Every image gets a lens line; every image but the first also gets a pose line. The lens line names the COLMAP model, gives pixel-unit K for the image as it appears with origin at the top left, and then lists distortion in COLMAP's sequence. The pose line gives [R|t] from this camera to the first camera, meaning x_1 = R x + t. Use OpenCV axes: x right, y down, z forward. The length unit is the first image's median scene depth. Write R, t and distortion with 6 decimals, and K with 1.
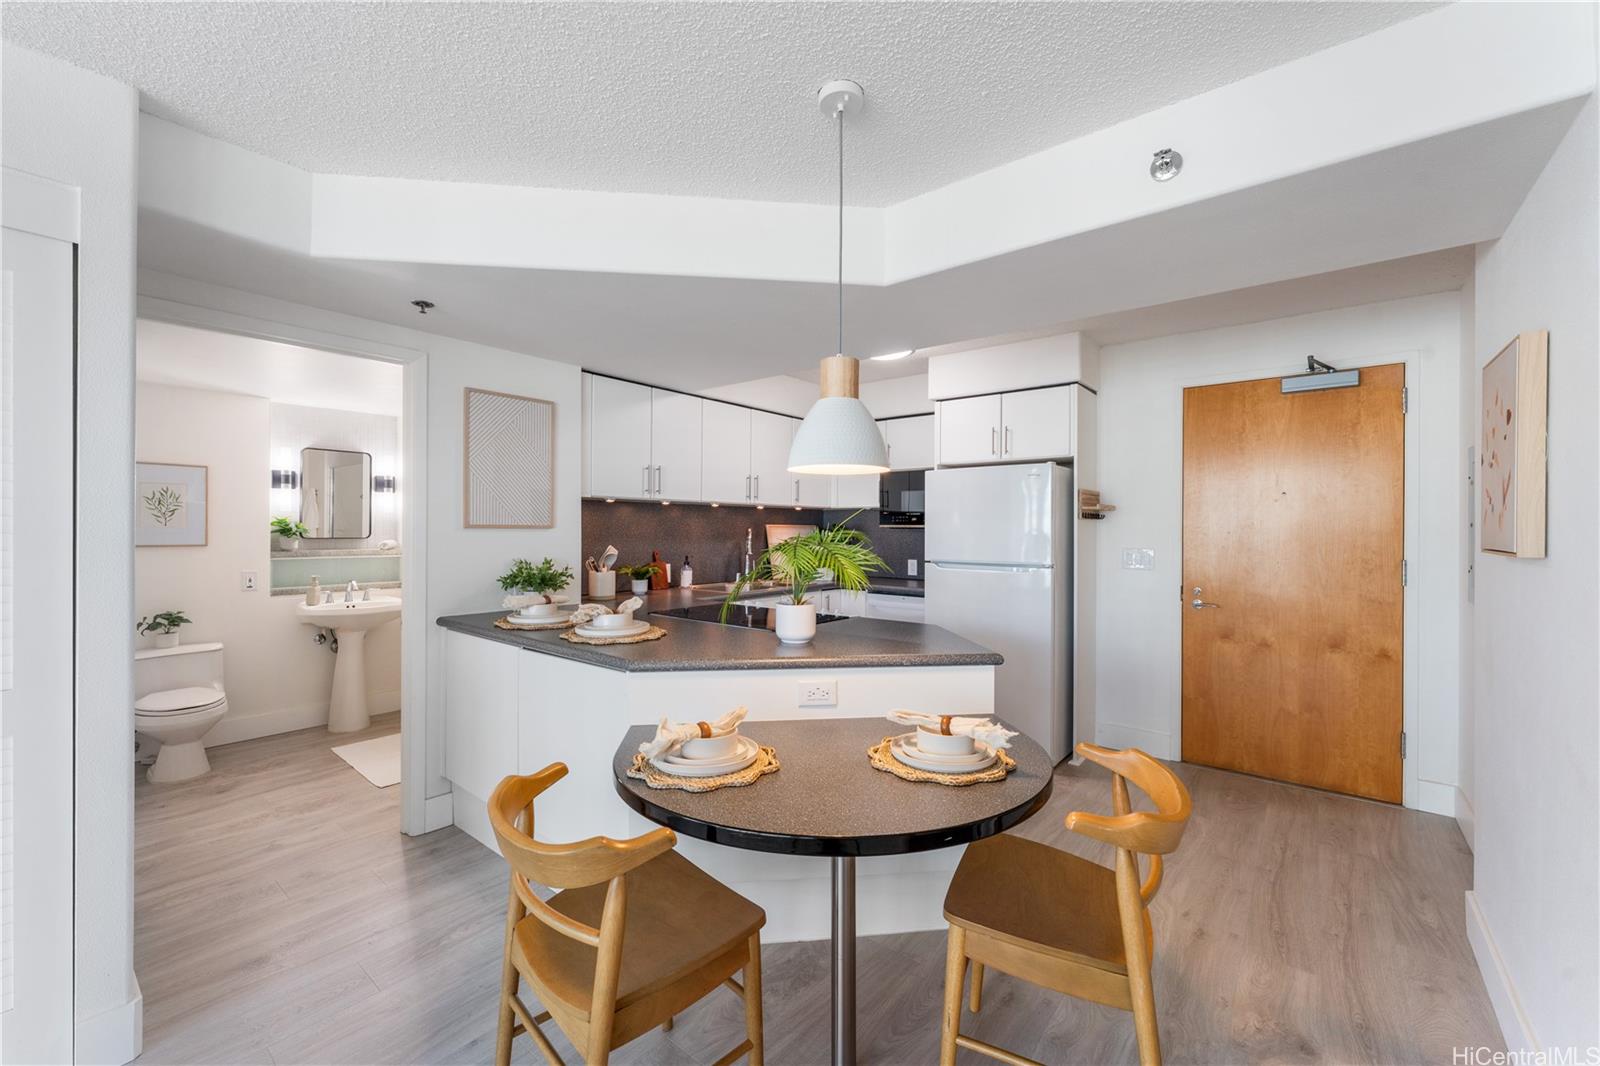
lens RADIAL K [[637.8, 0, 802.1], [0, 637.8, 537.8], [0, 0, 1]] dist [-0.000071, -0.000772]
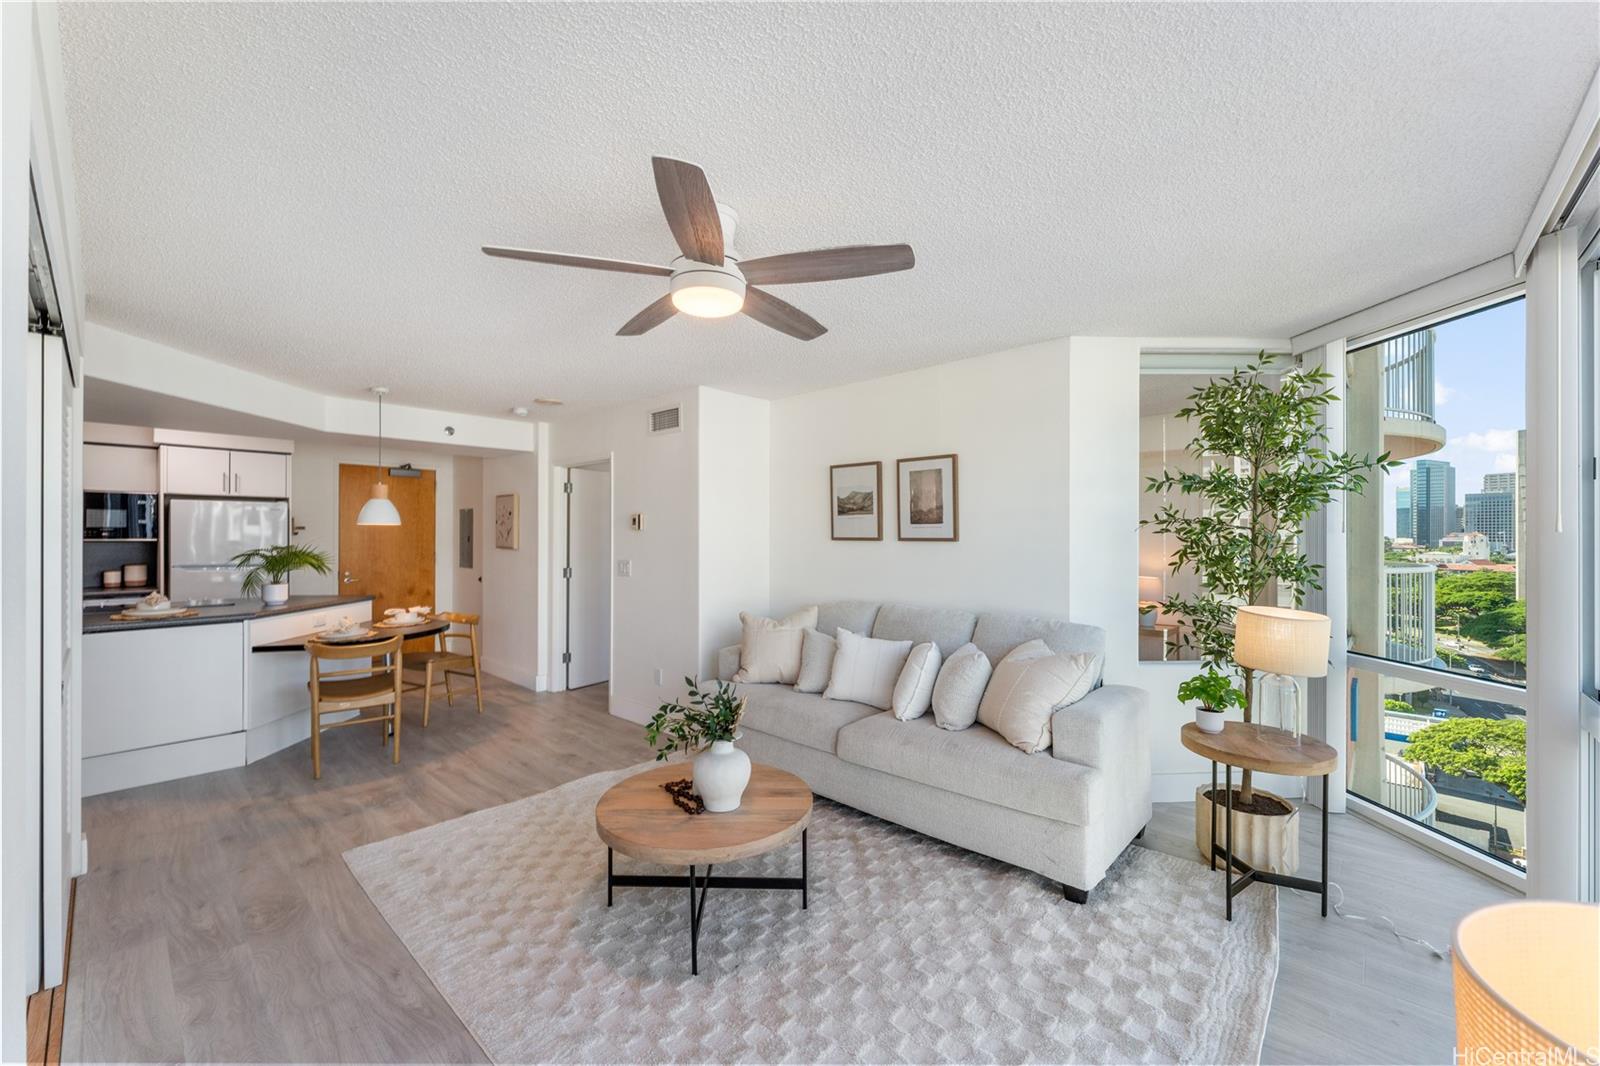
lens RADIAL K [[637.8, 0, 797.8], [0, 637.8, 532.5], [0, 0, 1]] dist [-0.000071, -0.000772]
pose [[0.076638, -0.002322, 0.997056, -1.122714], [0.008003, 0.999967, 0.001713, -0.027971], [-0.997027, 0.007848, 0.076654, -0.455095]]
